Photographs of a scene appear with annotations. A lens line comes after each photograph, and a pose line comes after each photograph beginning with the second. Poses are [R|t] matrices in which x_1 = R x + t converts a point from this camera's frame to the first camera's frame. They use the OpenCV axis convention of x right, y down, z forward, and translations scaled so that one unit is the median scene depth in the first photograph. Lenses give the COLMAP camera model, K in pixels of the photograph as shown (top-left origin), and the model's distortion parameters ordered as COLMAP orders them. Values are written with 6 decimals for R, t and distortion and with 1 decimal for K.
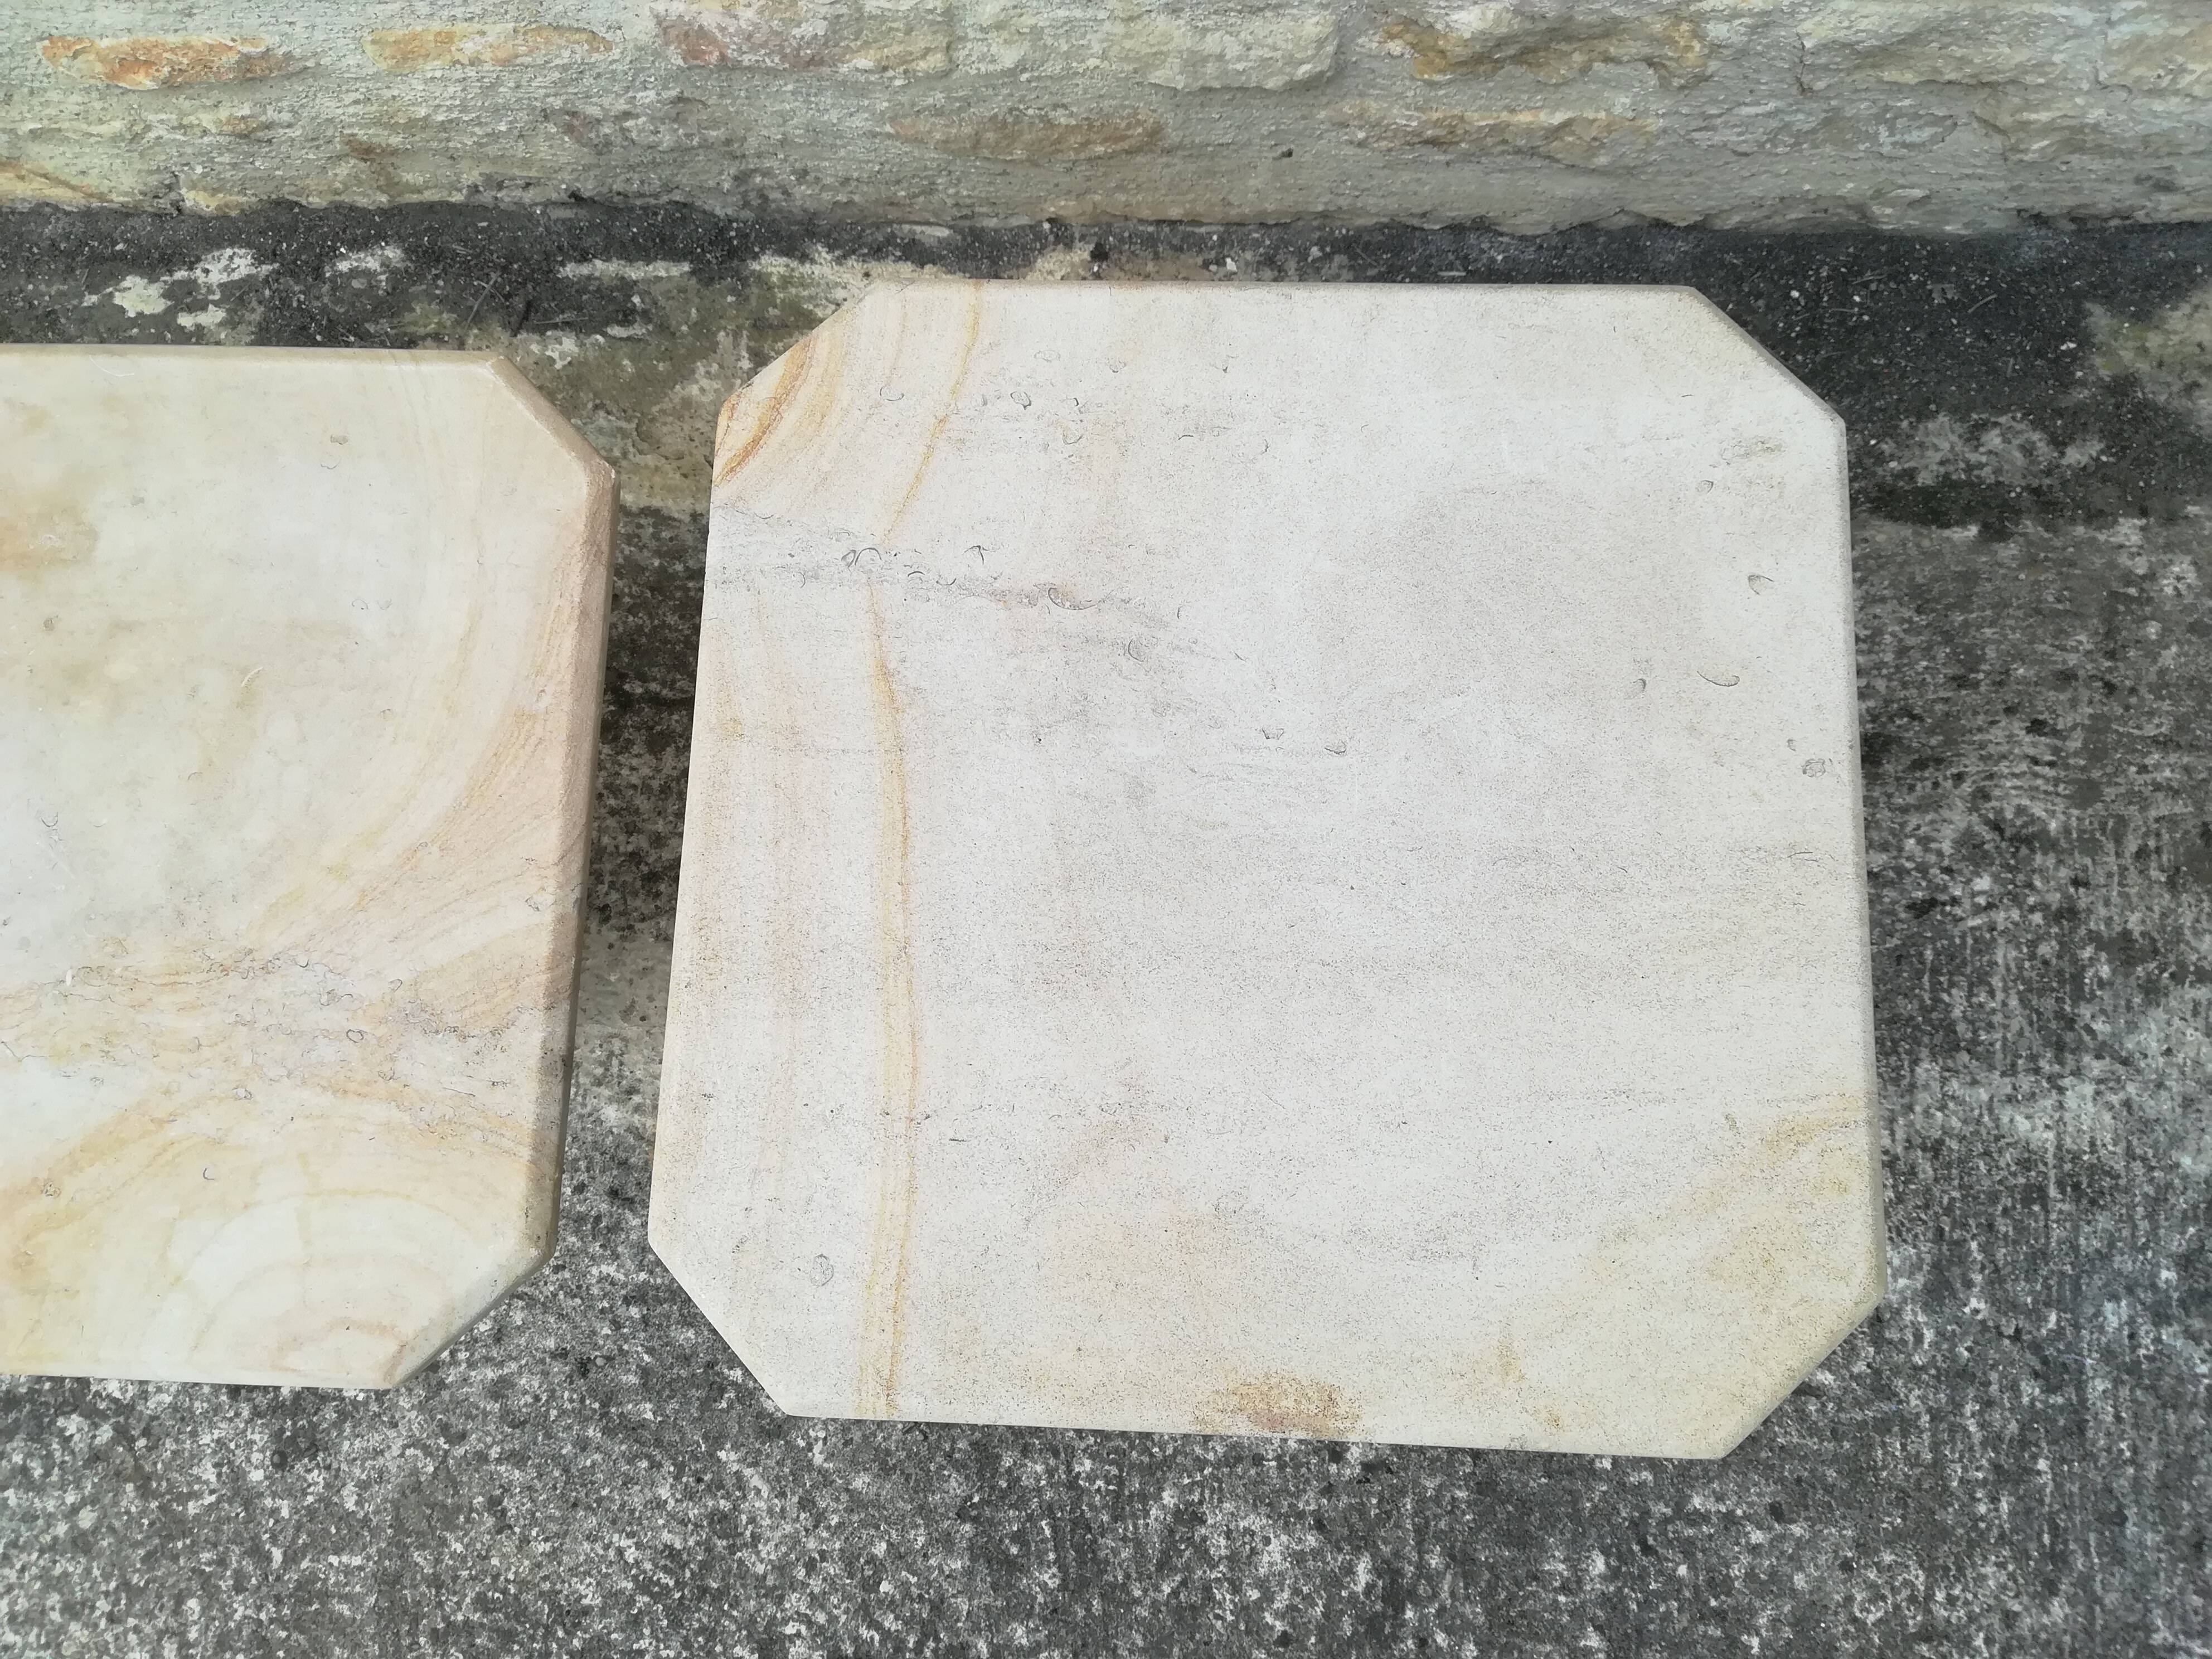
lens RADIAL K [[1720.2, 0, 1116.4], [0, 1720.2, 841.1], [0, 0, 1]] dist [0.050835, -0.074865]
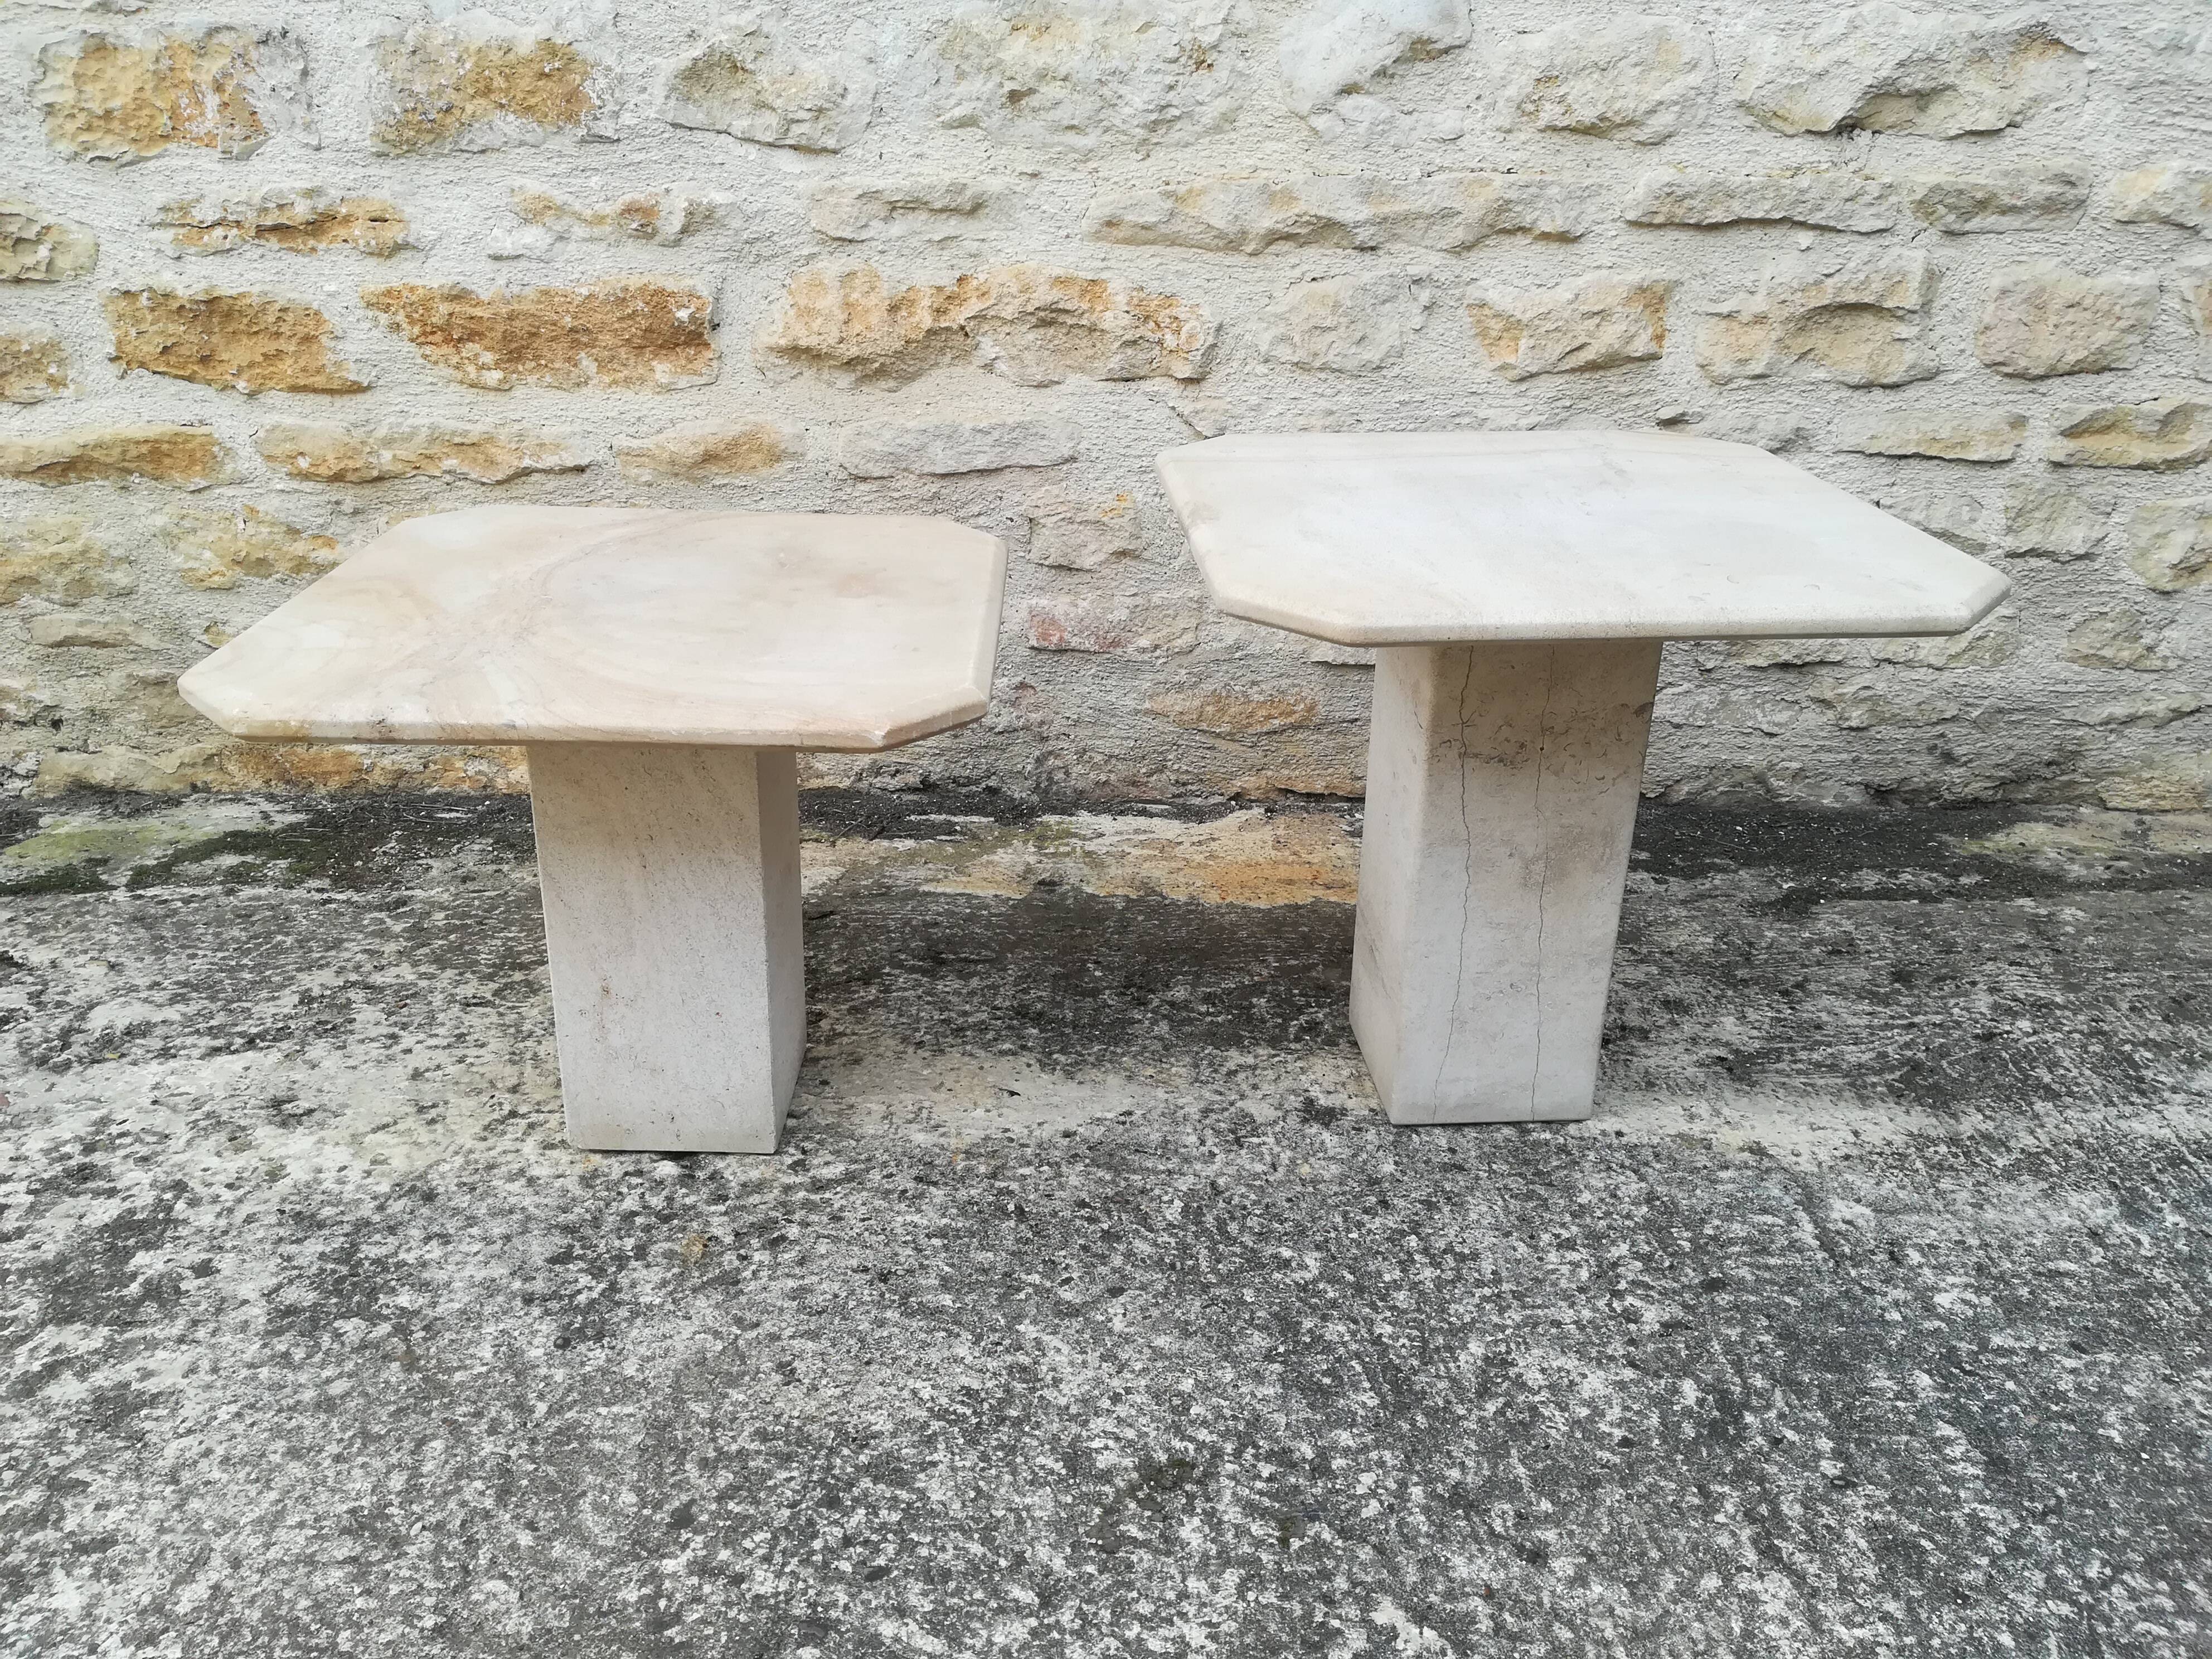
lens RADIAL K [[1720.2, 0, 1112.1], [0, 1720.2, 848.3], [0, 0, 1]] dist [0.050835, -0.074865]
pose [[0.999079, 0.031927, 0.028654, -0.214924], [0.005359, 0.569819, -0.821753, 1.026241], [-0.042563, 0.821150, 0.569123, 0.207011]]
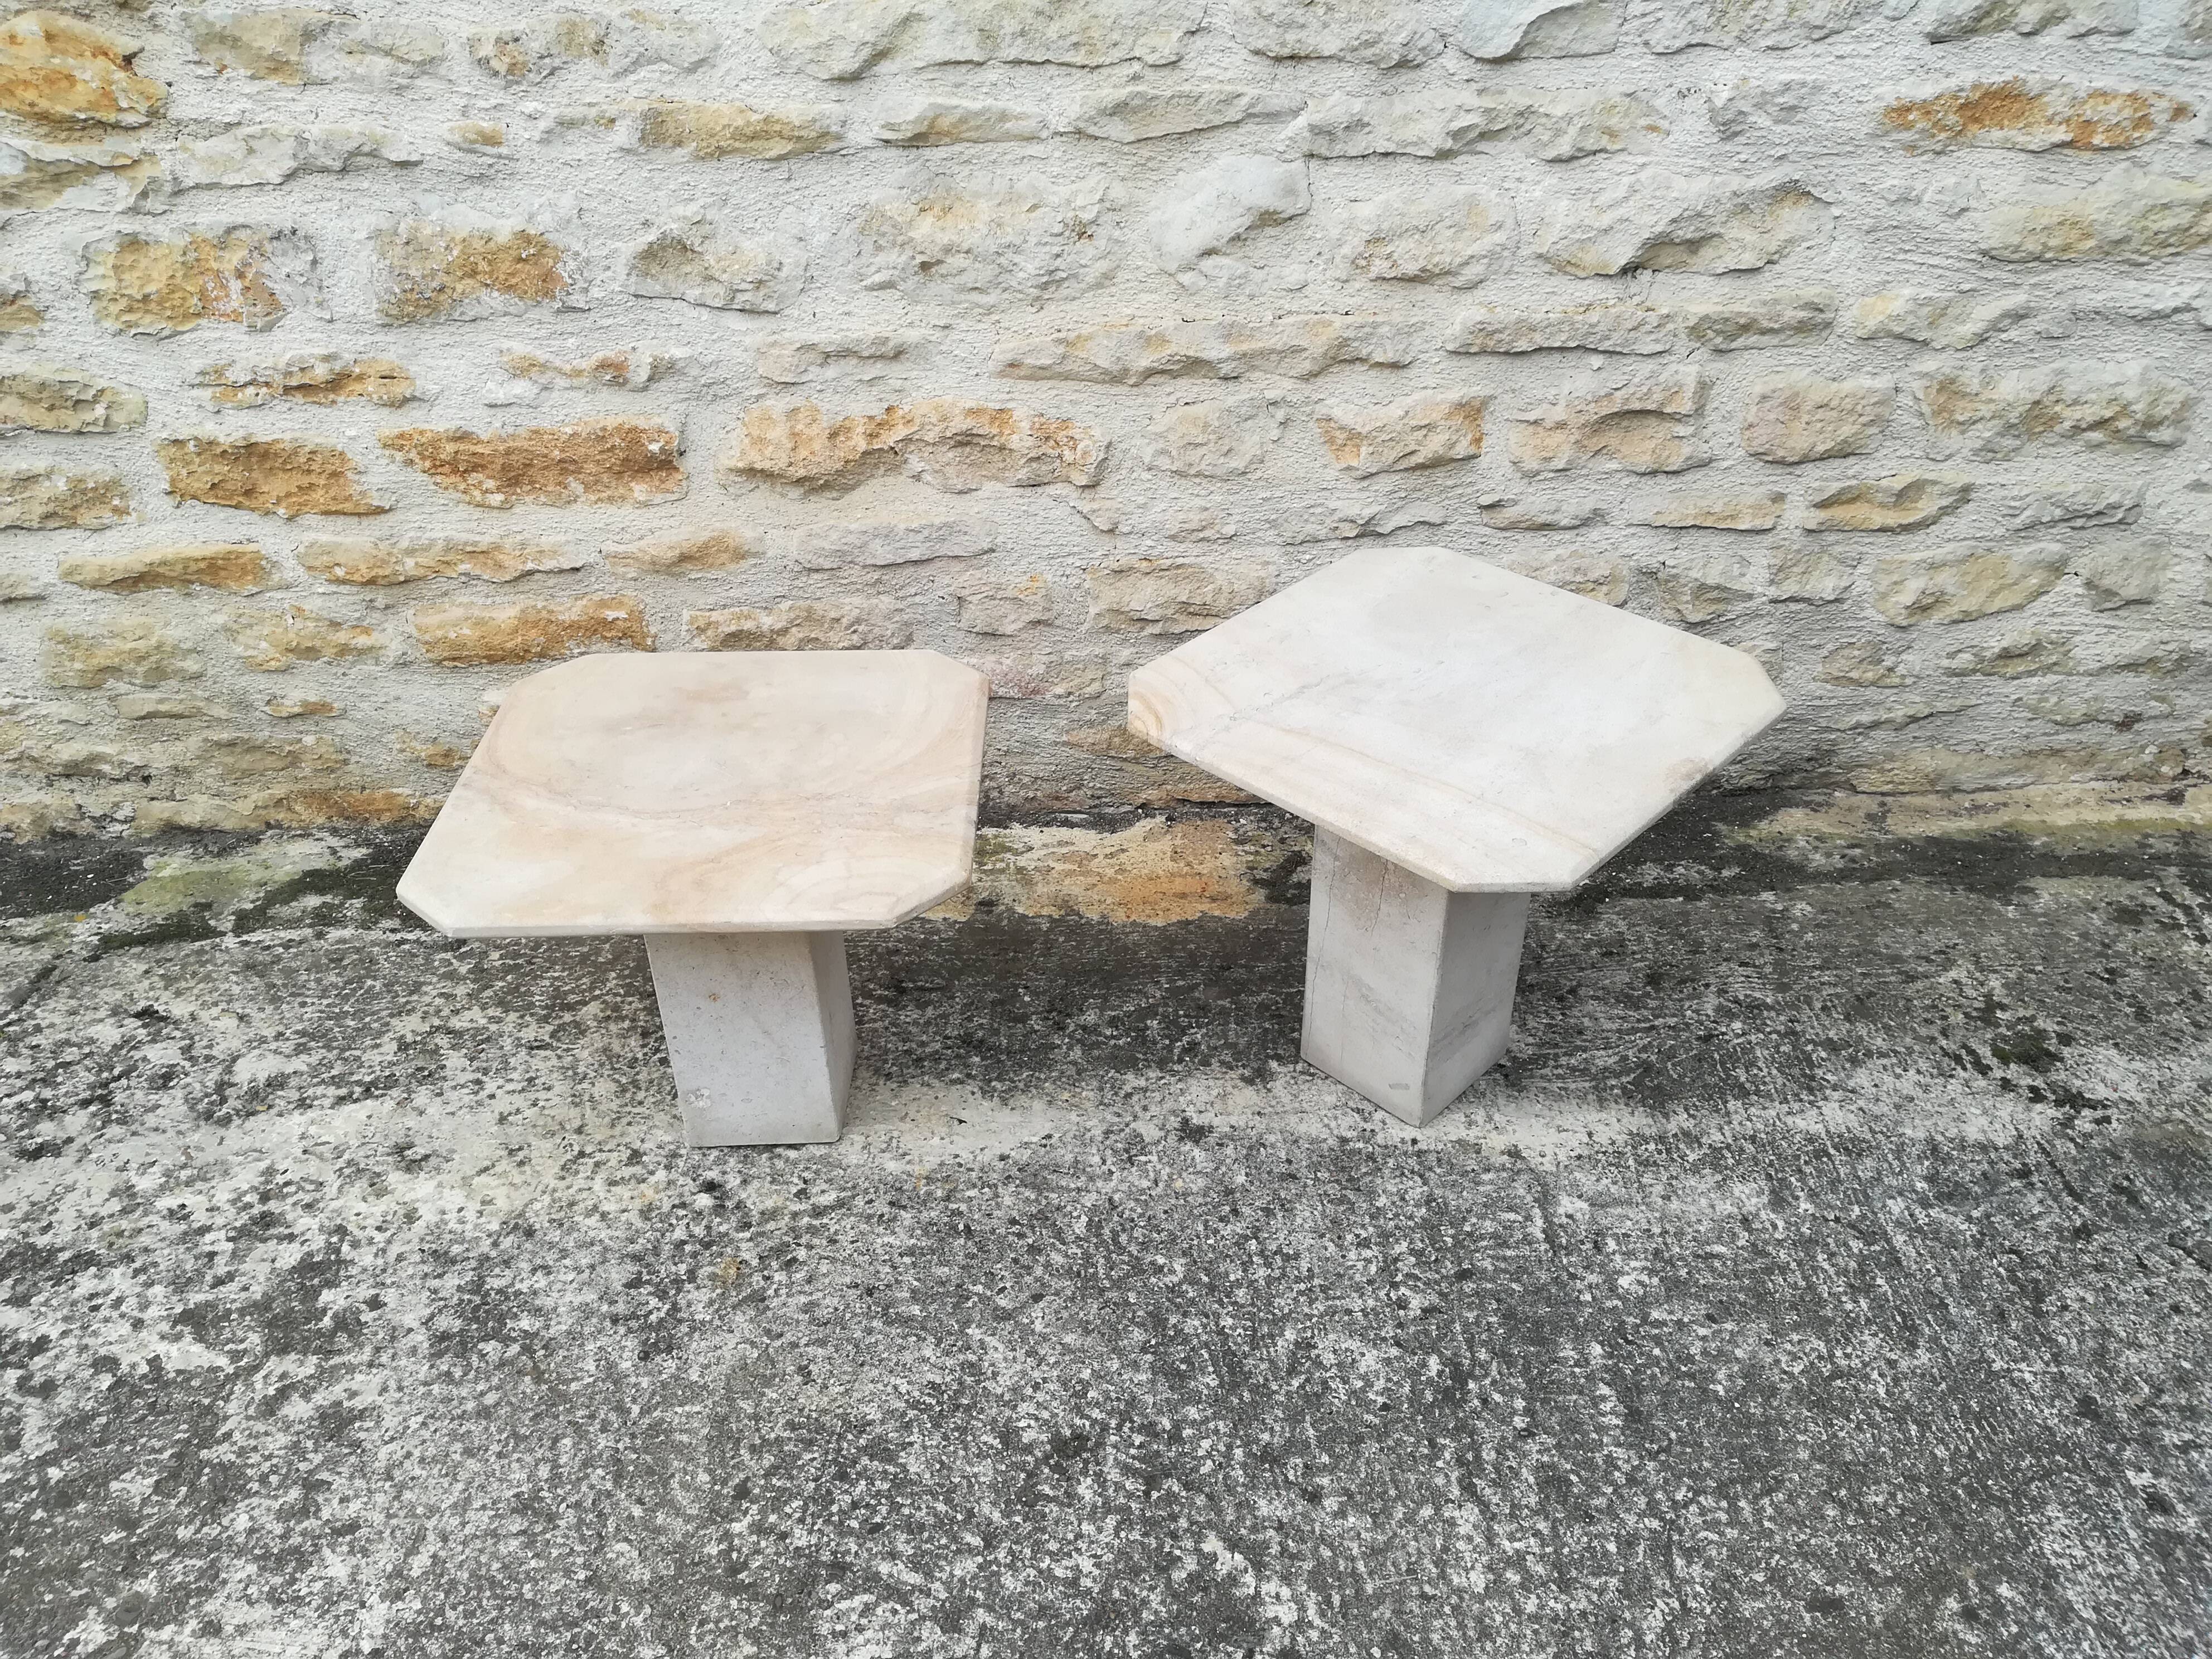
lens RADIAL K [[1720.2, 0, 1113.9], [0, 1720.2, 849.4], [0, 0, 1]] dist [0.050835, -0.074865]
pose [[0.998879, -0.009478, 0.046386, -0.173825], [0.039928, 0.695106, -0.717797, 1.104983], [-0.025440, 0.718844, 0.694705, -0.259381]]
